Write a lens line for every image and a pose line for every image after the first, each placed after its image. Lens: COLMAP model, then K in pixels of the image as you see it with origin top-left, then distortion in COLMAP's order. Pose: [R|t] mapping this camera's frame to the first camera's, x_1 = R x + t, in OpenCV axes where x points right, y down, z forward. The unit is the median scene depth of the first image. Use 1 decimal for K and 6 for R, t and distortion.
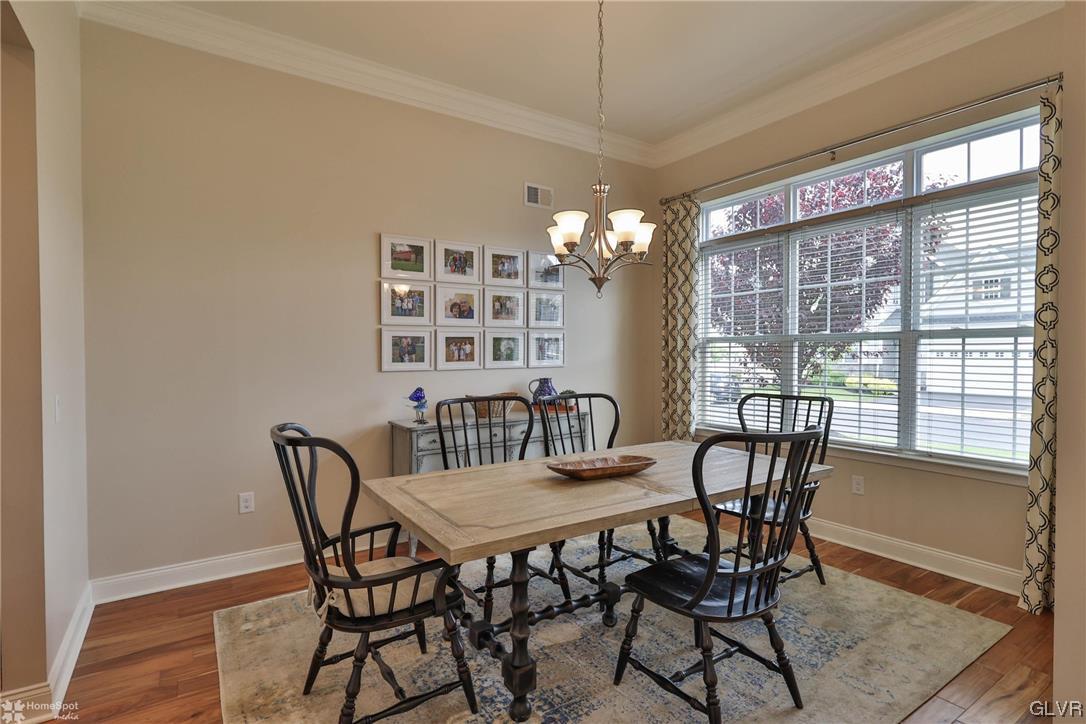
lens RADIAL K [[535.3, 0, 544.2], [0, 535.3, 363.5], [0, 0, 1]] dist [0.001274, 0.000132]
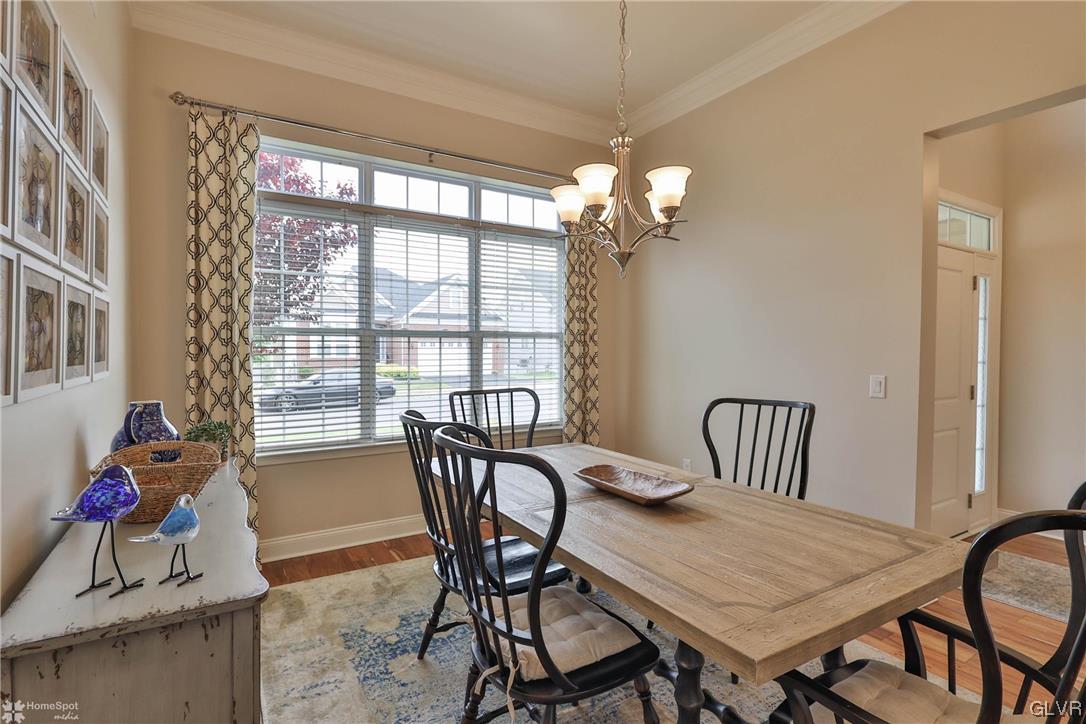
lens RADIAL K [[535.3, 0, 553.4], [0, 535.3, 355.2], [0, 0, 1]] dist [0.001274, 0.000132]
pose [[0.027409, -0.011253, 0.999561, -0.449420], [0.017180, 0.999794, 0.010785, -0.013424], [-0.999477, 0.016877, 0.027597, 0.677639]]
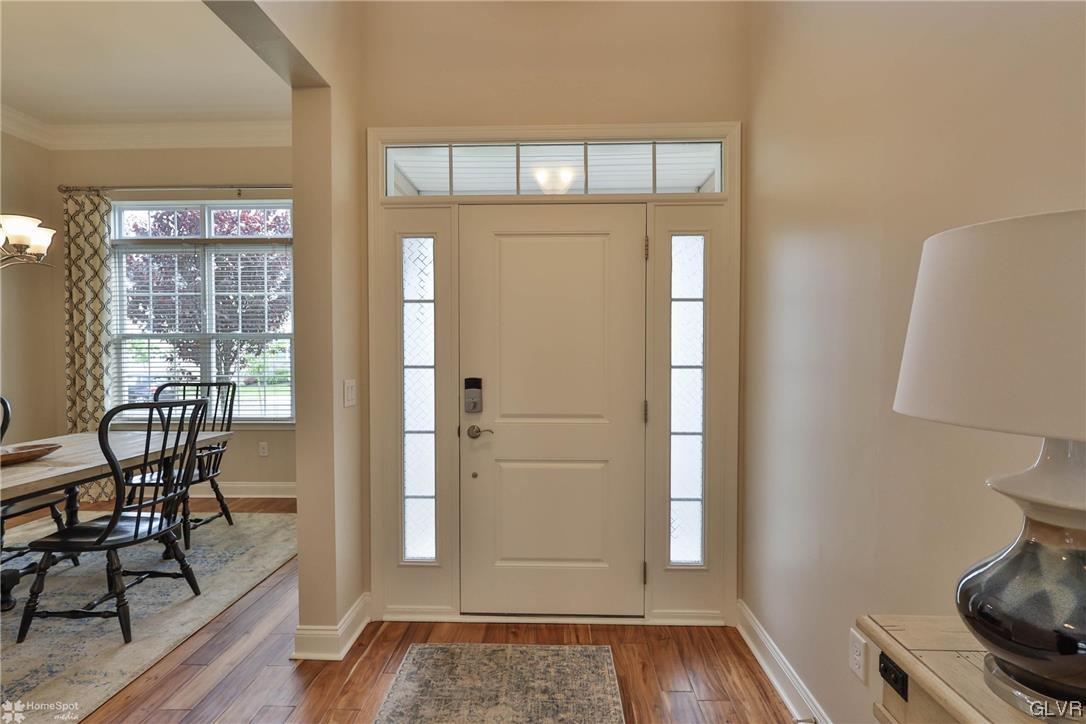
lens RADIAL K [[535.3, 0, 545.3], [0, 535.3, 359.9], [0, 0, 1]] dist [0.001274, 0.000132]
pose [[0.583035, -0.016584, 0.812278, -0.066015], [0.017321, 0.999818, 0.007980, 0.008509], [-0.812263, 0.009417, 0.583216, -0.289680]]
